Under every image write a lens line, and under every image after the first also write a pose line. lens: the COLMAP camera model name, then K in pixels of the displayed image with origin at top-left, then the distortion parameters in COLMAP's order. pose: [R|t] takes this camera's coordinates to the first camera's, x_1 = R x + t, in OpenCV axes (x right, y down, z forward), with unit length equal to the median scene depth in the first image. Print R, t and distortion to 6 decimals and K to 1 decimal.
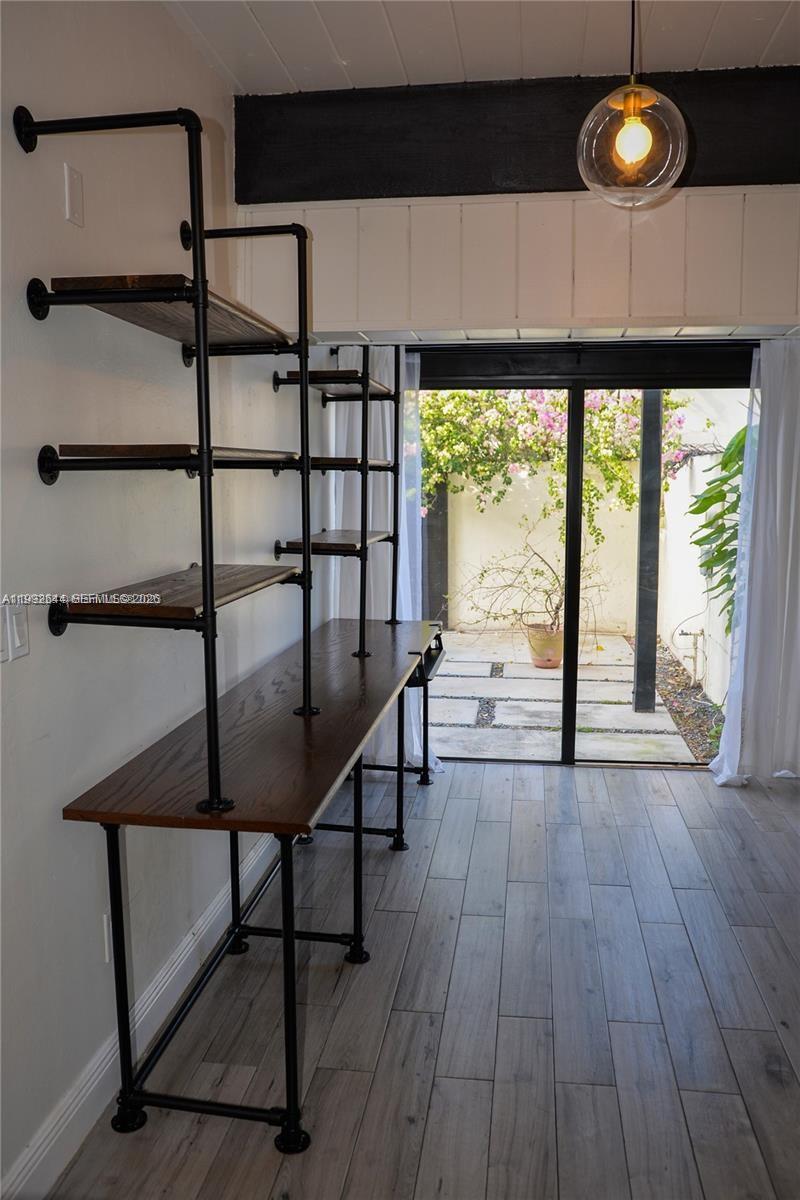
lens RADIAL K [[955.9, 0, 400.1], [0, 955.9, 603.4], [0, 0, 1]] dist [-0.078653, 0.045633]
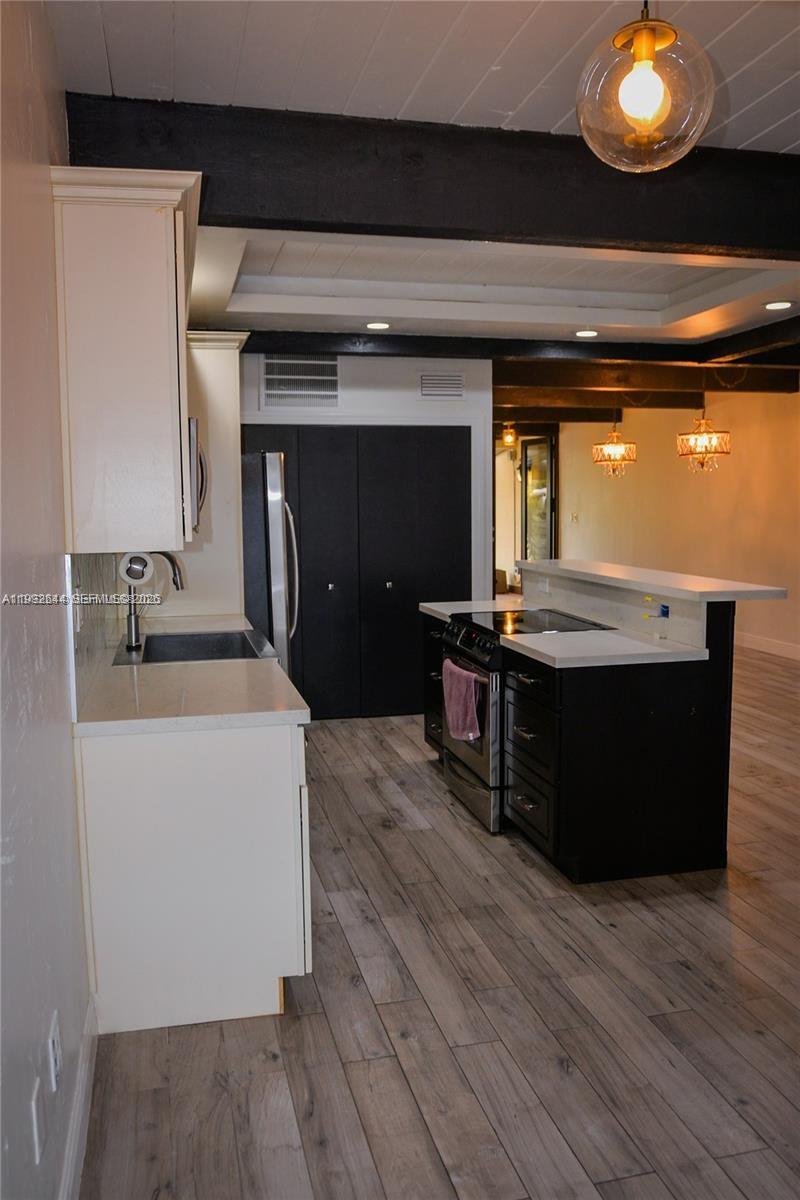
lens RADIAL K [[955.9, 0, 397.1], [0, 955.9, 600.1], [0, 0, 1]] dist [-0.078653, 0.045633]
pose [[-0.933448, 0.044169, -0.355982, 0.732327], [-0.040662, 0.972965, 0.227344, -0.230198], [0.356400, 0.226688, -0.906417, 1.691721]]
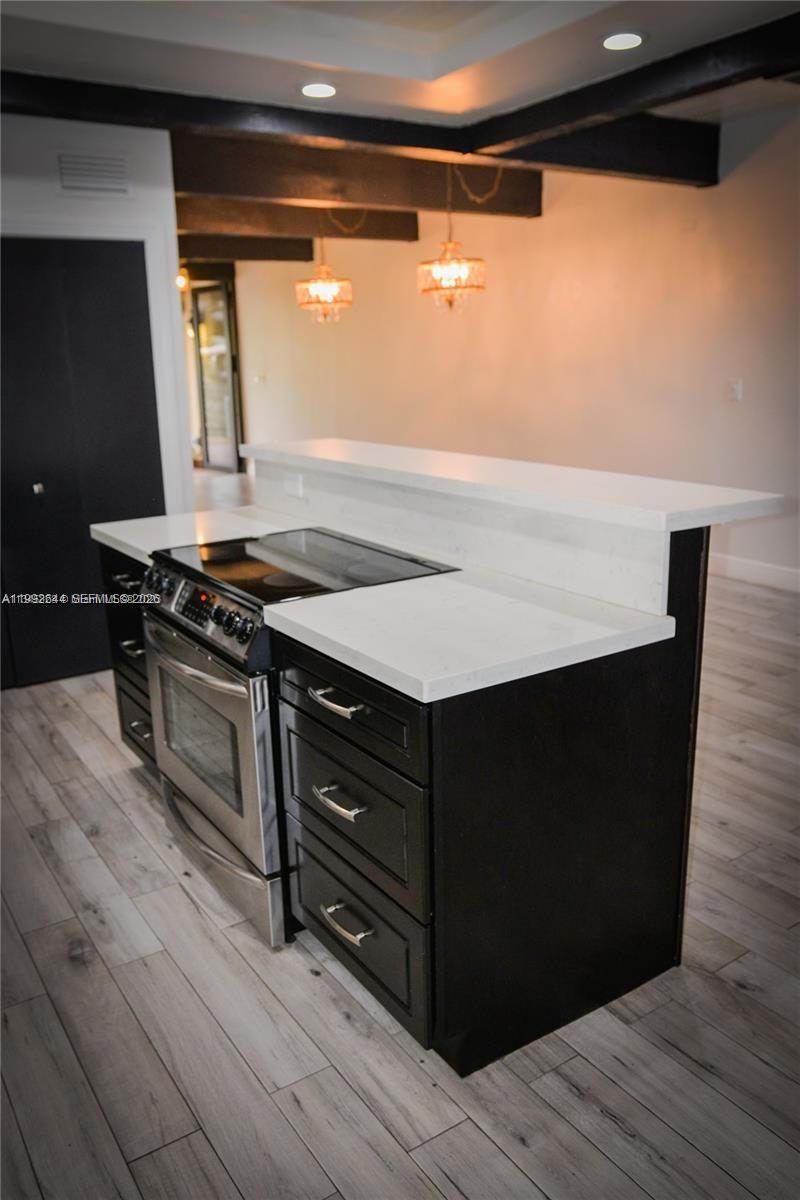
lens RADIAL K [[955.9, 0, 407.1], [0, 955.9, 606.8], [0, 0, 1]] dist [-0.078653, 0.045633]
pose [[-0.749488, 0.184903, -0.635671, 0.367620], [-0.066505, 0.934317, 0.350185, -0.088469], [0.658669, 0.304734, -0.687963, 0.794186]]
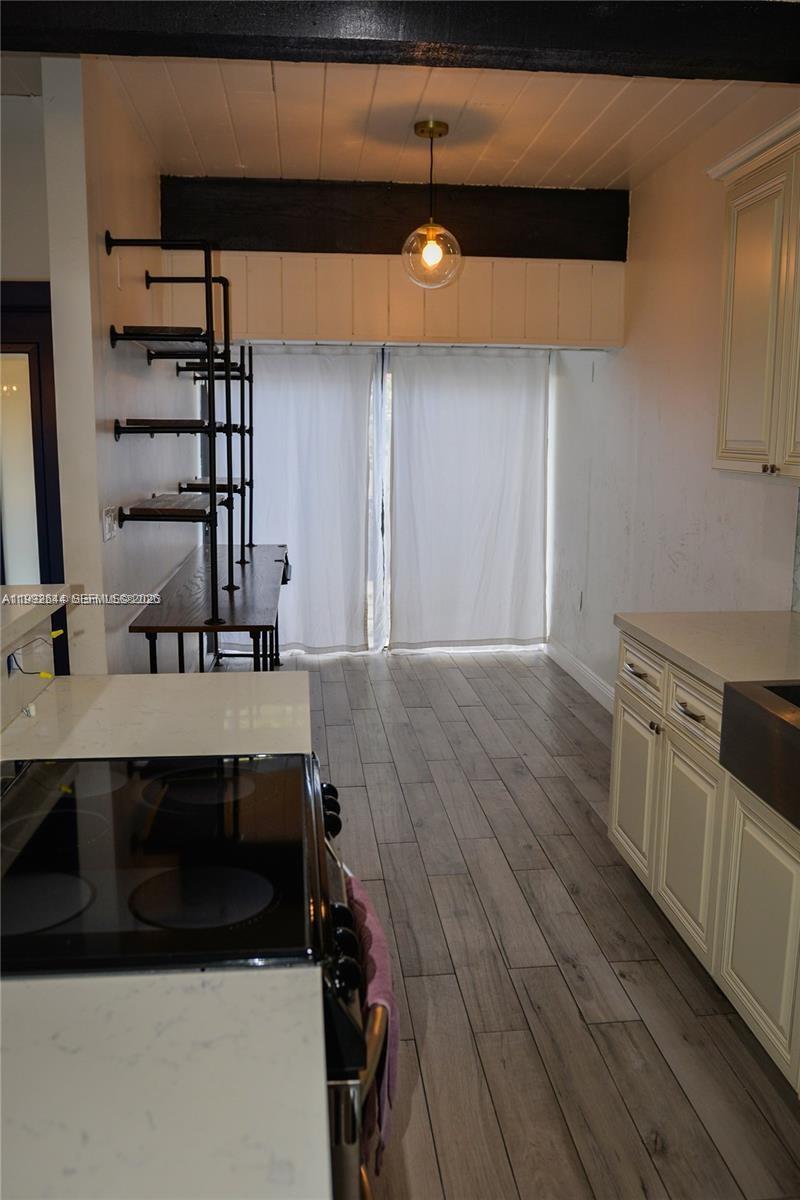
lens RADIAL K [[955.9, 0, 400.0], [0, 955.9, 597.0], [0, 0, 1]] dist [-0.078653, 0.045633]
pose [[0.972273, -0.033639, 0.231415, -0.251200], [0.025331, 0.998927, 0.038781, 0.098868], [-0.232471, -0.031844, 0.972082, -0.770023]]
